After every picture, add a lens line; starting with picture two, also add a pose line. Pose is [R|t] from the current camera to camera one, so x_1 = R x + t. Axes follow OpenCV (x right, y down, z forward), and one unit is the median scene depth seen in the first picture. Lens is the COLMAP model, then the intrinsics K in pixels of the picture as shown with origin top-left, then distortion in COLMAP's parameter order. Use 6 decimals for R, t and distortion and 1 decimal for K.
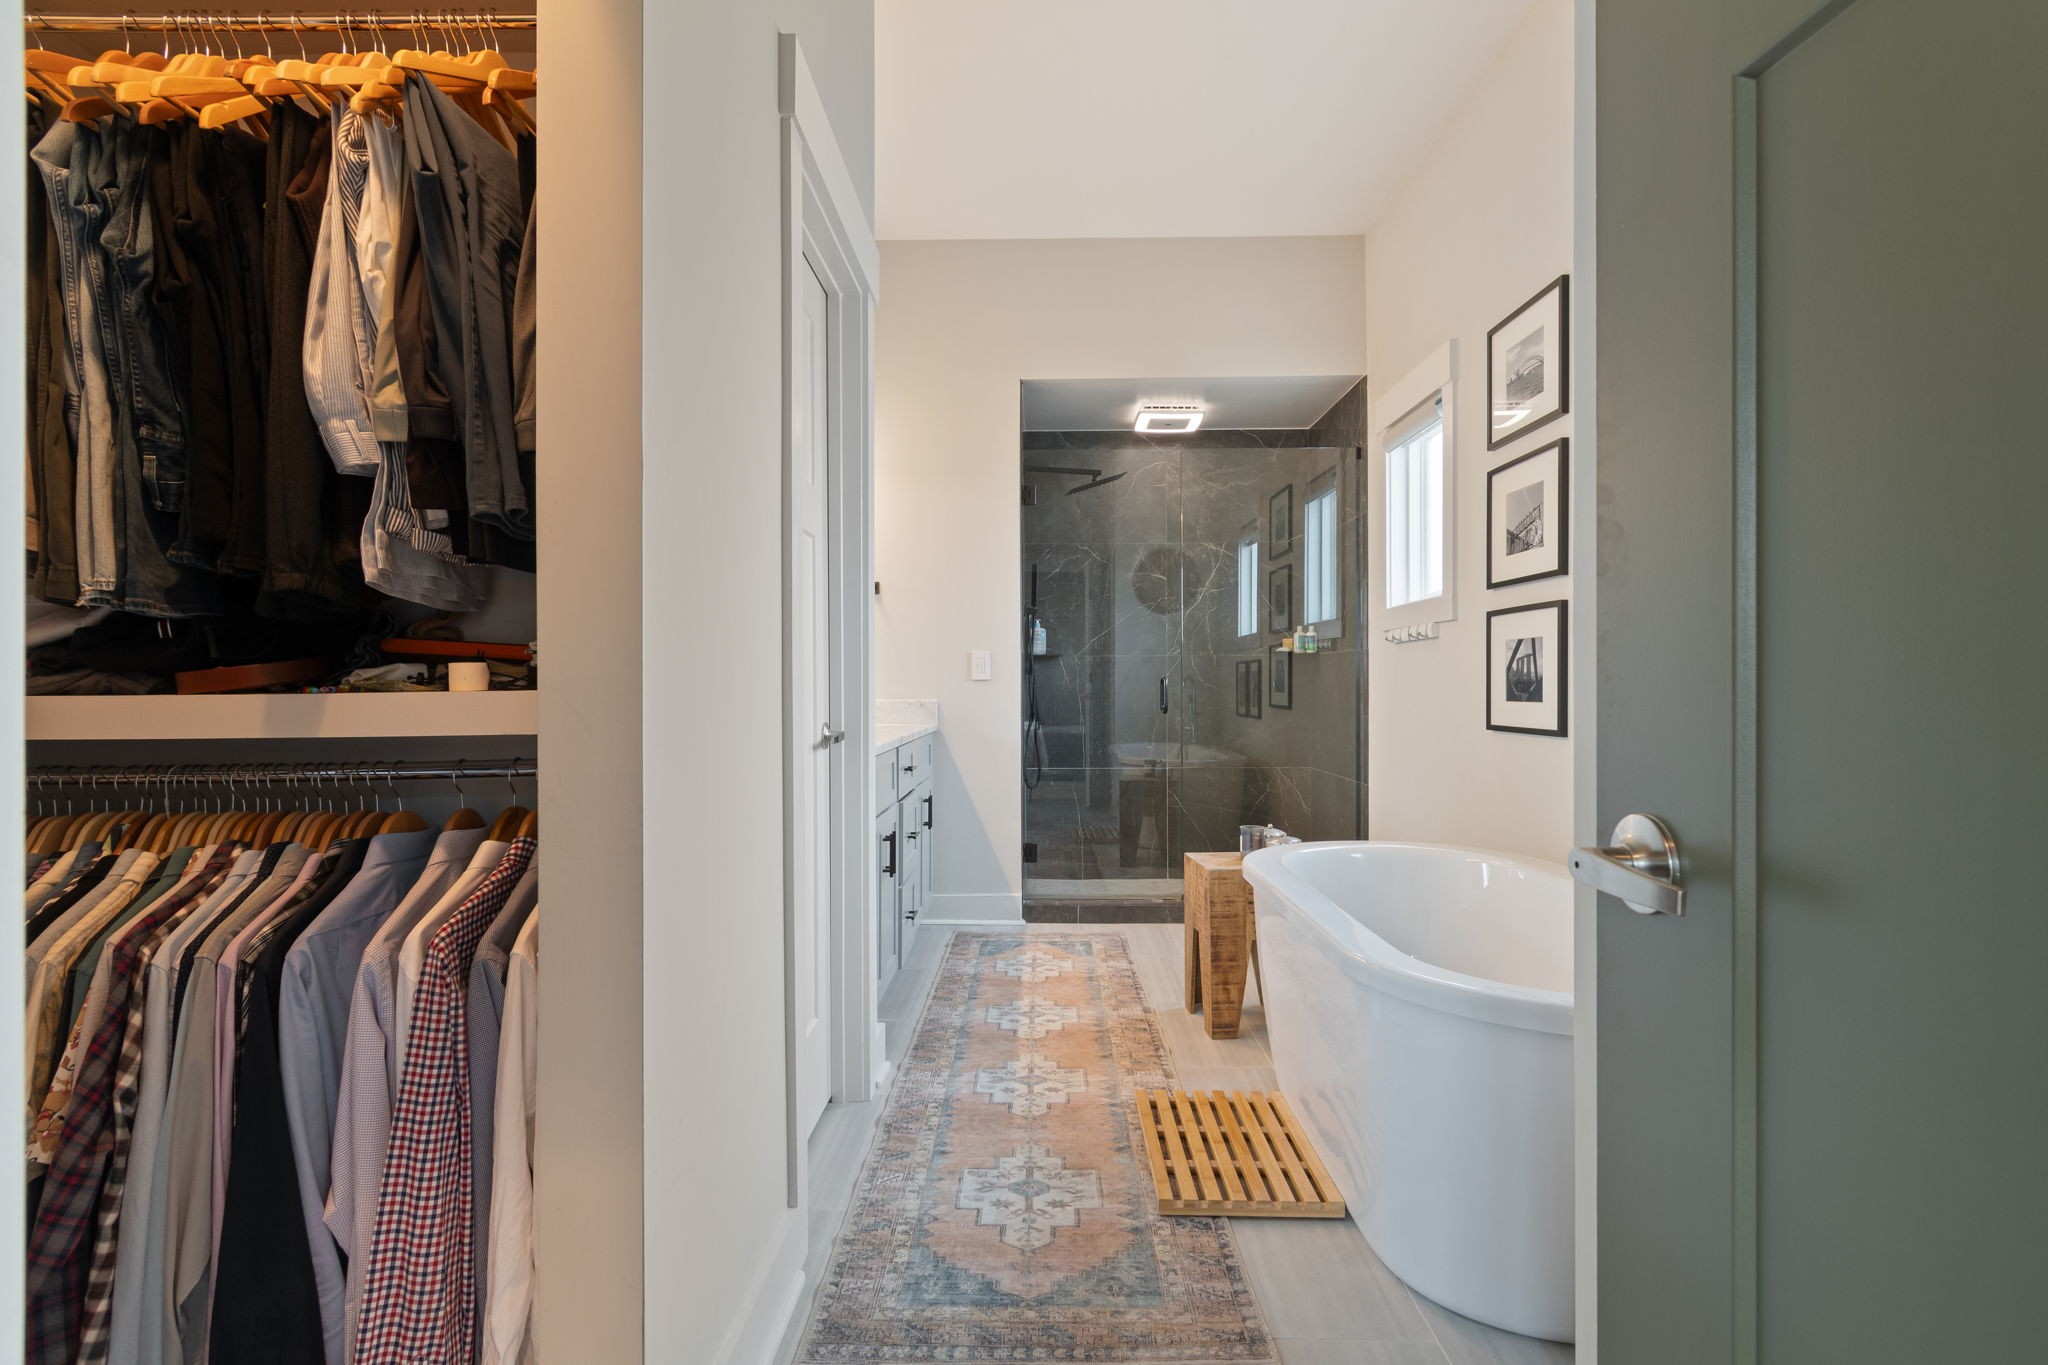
lens RADIAL K [[1015.2, 0, 1017.2], [0, 1015.2, 683.9], [0, 0, 1]] dist [0.001297, -0.002981]
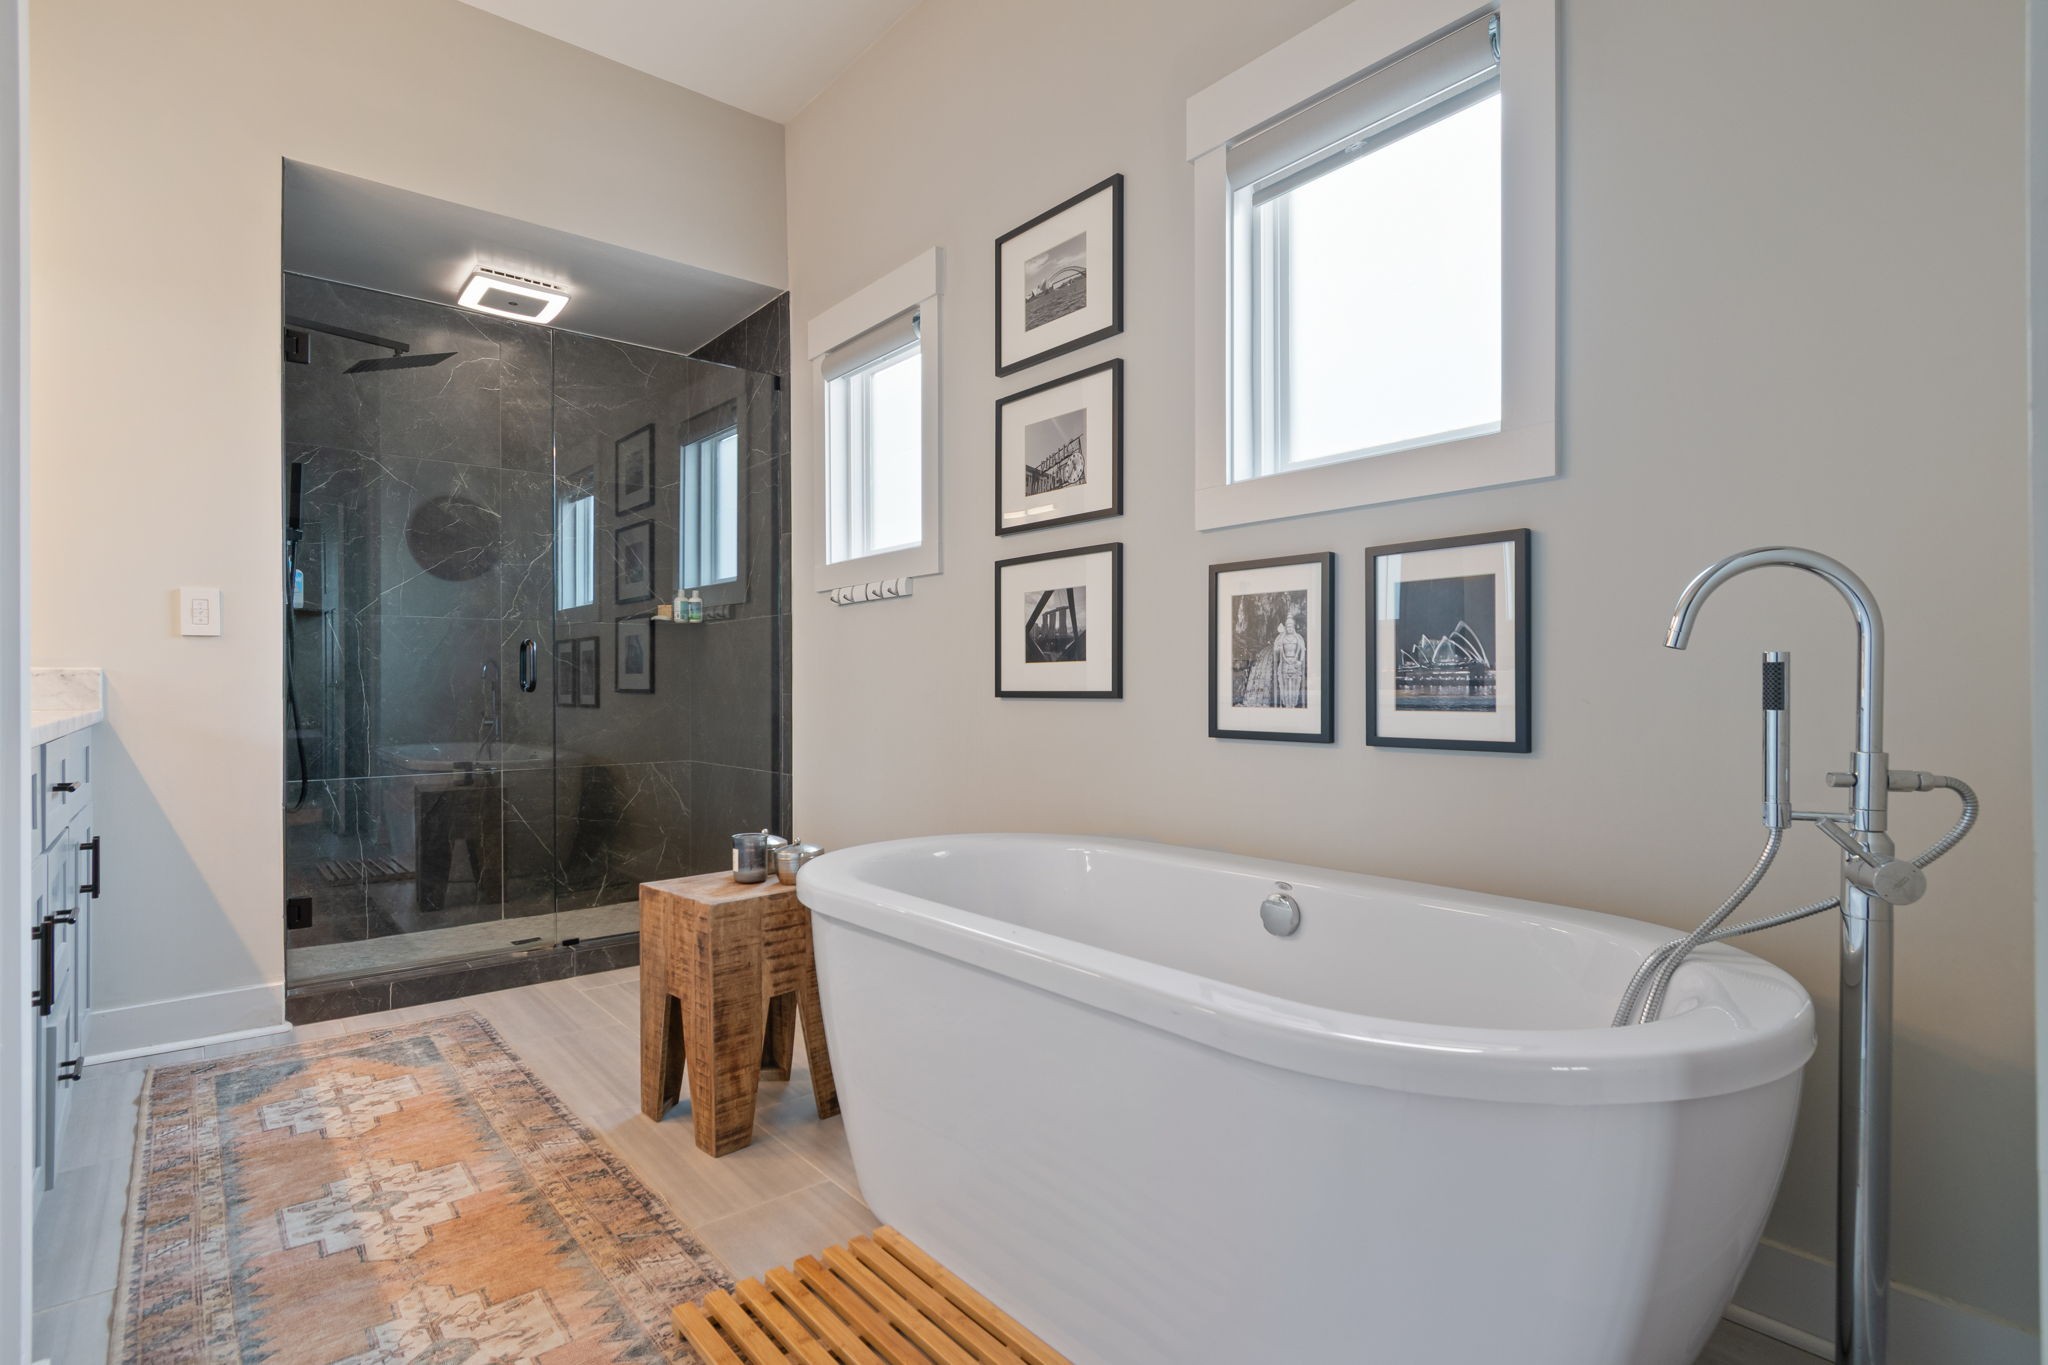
lens RADIAL K [[1015.2, 0, 1036.4], [0, 1015.2, 684.9], [0, 0, 1]] dist [0.001297, -0.002981]
pose [[0.754518, 0.001144, 0.656278, -0.070118], [-0.001670, 0.999999, 0.000177, 0.030138], [-0.656277, -0.001229, 0.754519, 0.283687]]
